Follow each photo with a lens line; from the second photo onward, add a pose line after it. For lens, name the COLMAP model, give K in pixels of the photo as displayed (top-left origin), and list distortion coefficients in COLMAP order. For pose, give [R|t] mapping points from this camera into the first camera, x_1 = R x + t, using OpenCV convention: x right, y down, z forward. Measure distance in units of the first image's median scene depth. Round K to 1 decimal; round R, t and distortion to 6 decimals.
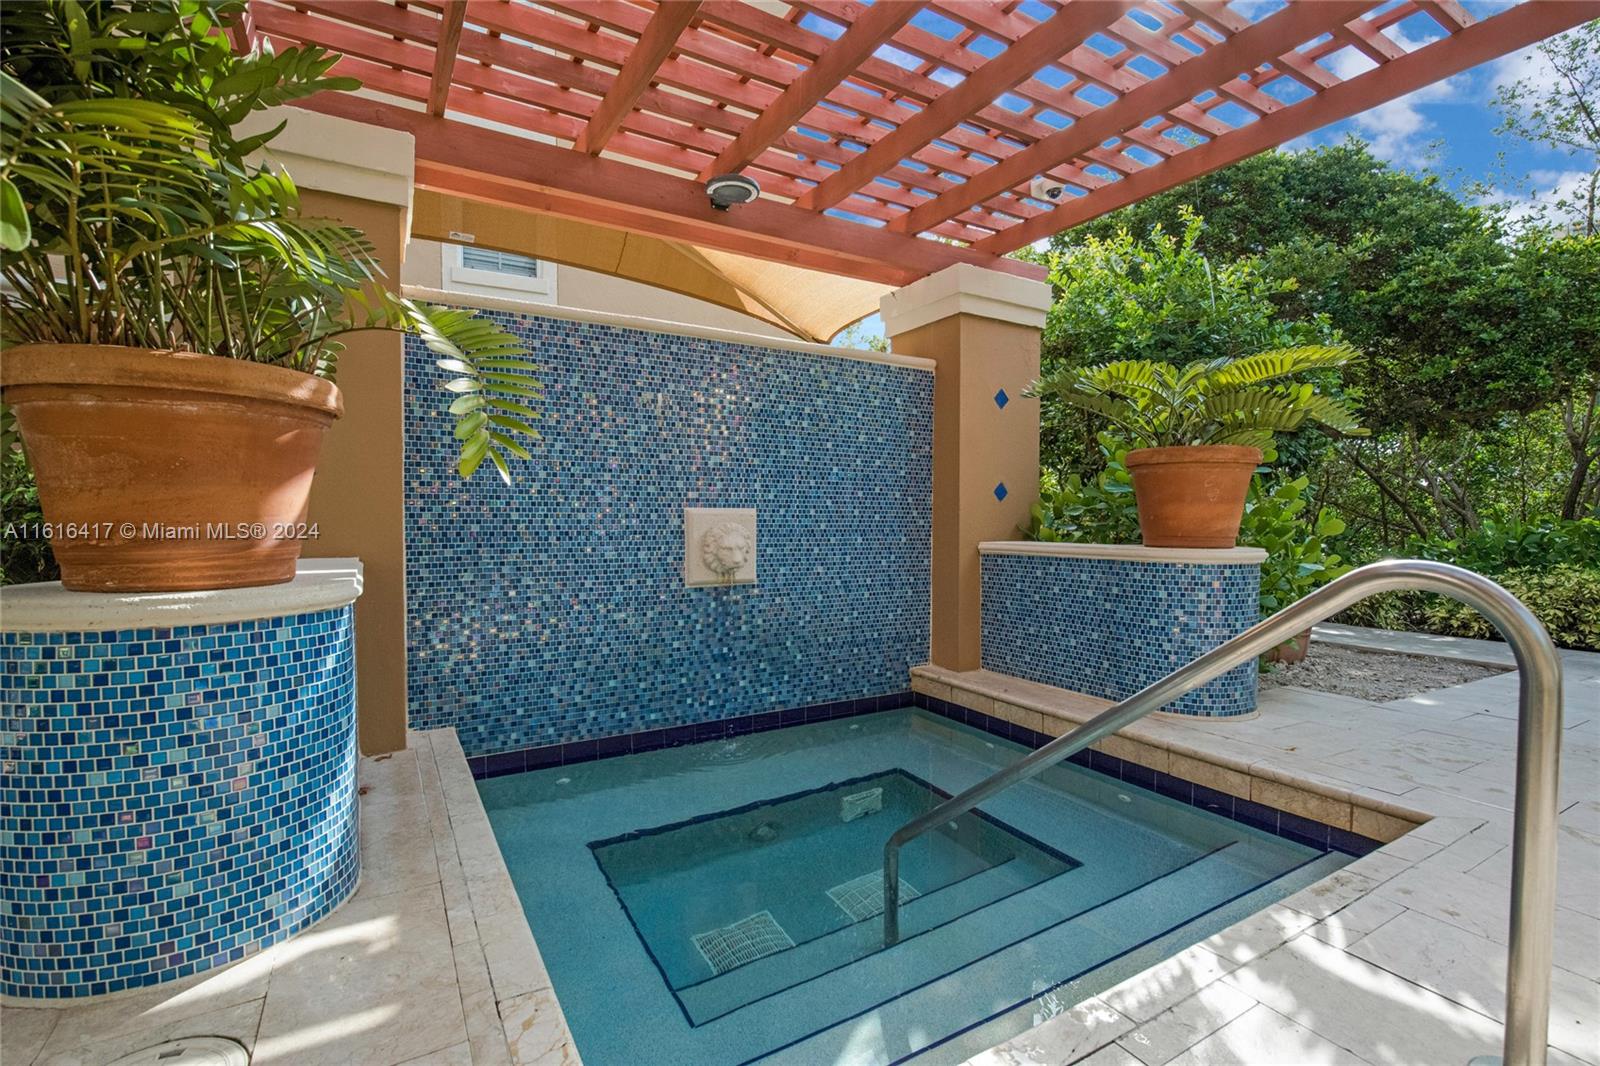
lens RADIAL K [[770.6, 0, 803.8], [0, 770.6, 521.0], [0, 0, 1]] dist [-0.000802, -0.000145]
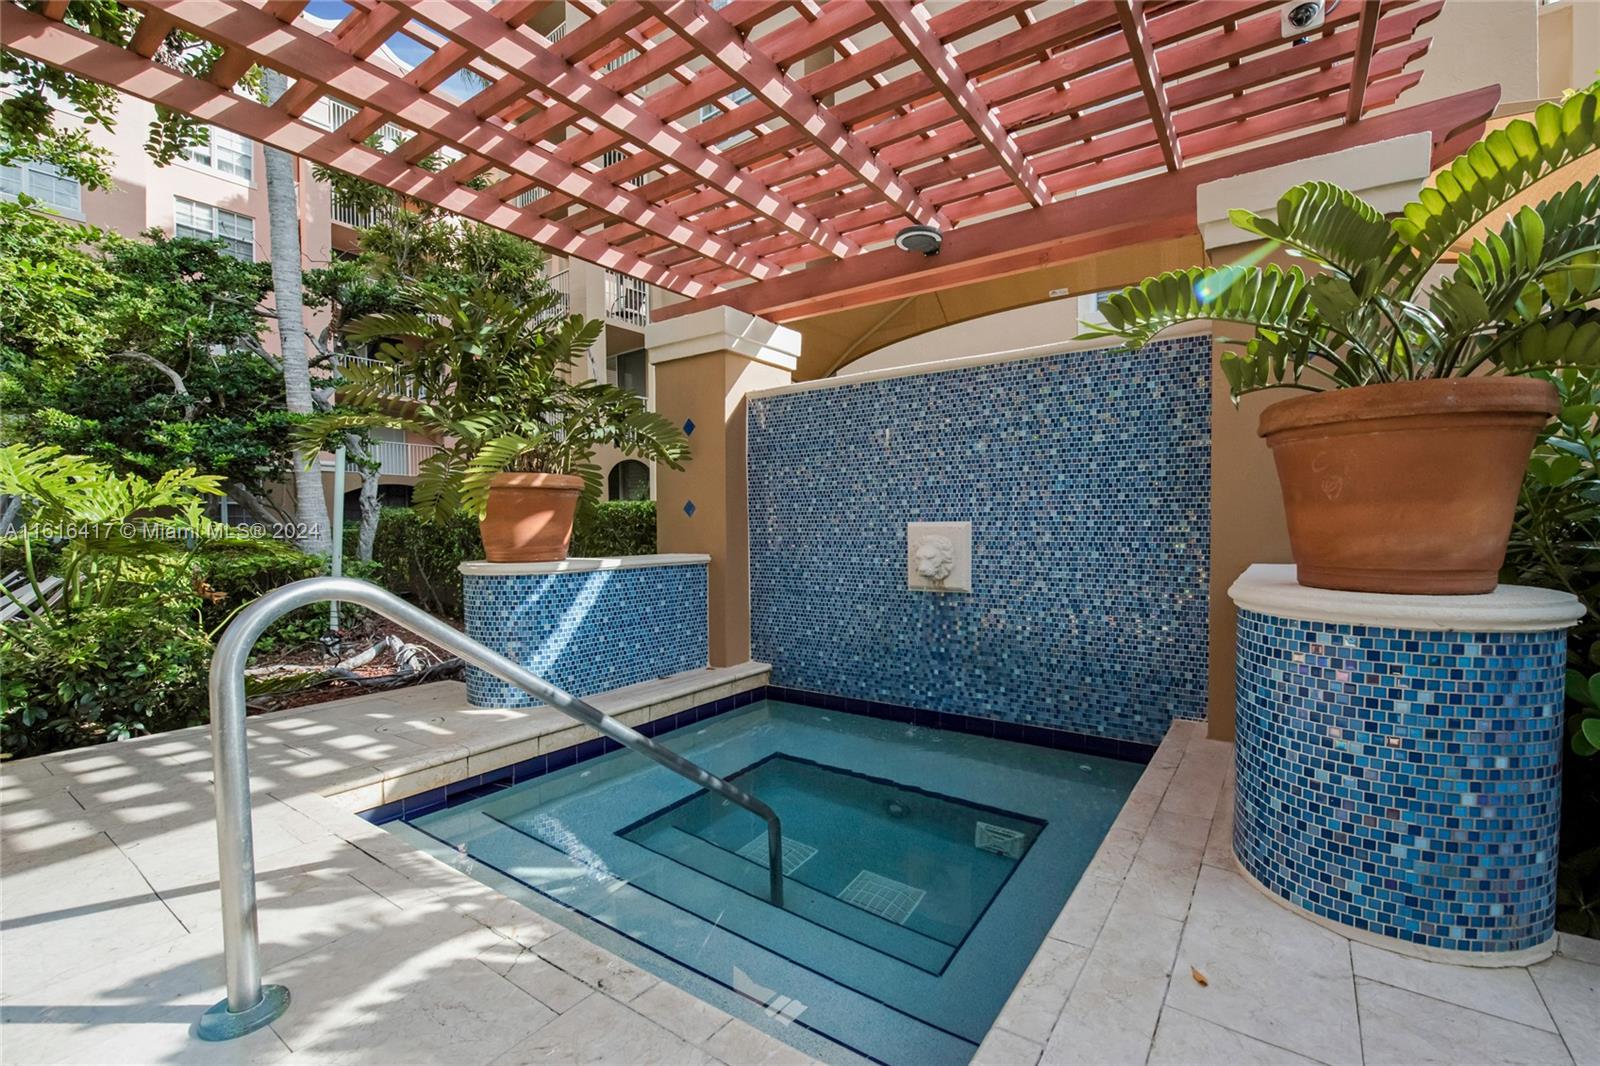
lens RADIAL K [[666.7, 0, 800.0], [0, 666.7, 533.0], [0, 0, 1]] dist [-0.002039, -0.000034]
pose [[0.406068, 0.002245, -0.913840, 0.697922], [0.004802, 0.999978, 0.004590, -0.006043], [0.913830, -0.006252, 0.406048, 0.429471]]
